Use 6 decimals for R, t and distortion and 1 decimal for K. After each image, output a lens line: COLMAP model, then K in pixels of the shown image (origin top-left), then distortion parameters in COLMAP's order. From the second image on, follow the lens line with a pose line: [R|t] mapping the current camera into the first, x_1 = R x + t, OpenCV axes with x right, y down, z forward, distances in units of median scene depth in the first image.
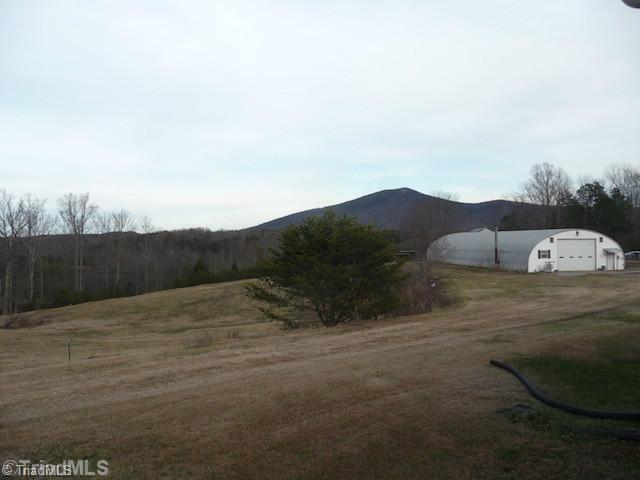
lens RADIAL K [[547.1, 0, 318.0], [0, 547.1, 240.5], [0, 0, 1]] dist [-0.006721, 0.023659]
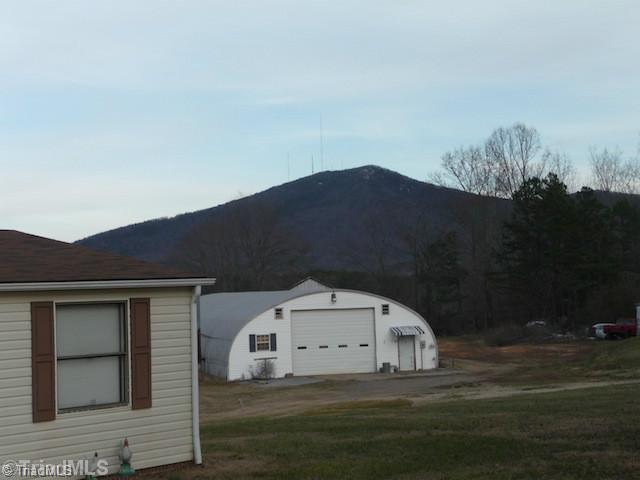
lens RADIAL K [[1359.1, 0, 321.1], [0, 1359.1, 237.8], [0, 0, 1]] dist [0.294054, 0.000000]
pose [[0.997227, -0.019021, 0.071950, 0.373203], [0.021875, 0.998996, -0.039086, -0.019430], [-0.071134, 0.040552, 0.996642, -0.221044]]
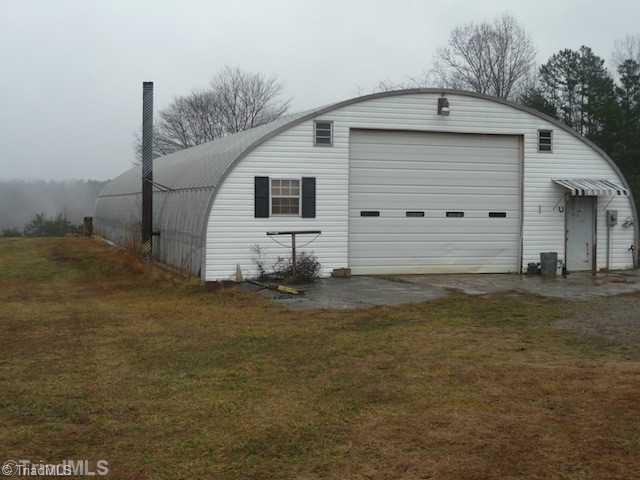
lens RADIAL K [[830.8, 0, 320.4], [0, 830.8, 241.5], [0, 0, 1]] dist [0.013256, 0.000000]
pose [[0.990931, 0.012922, 0.133749, 0.377374], [-0.017866, 0.999198, 0.035833, 0.030174], [-0.133179, -0.037897, 0.990367, 0.663064]]
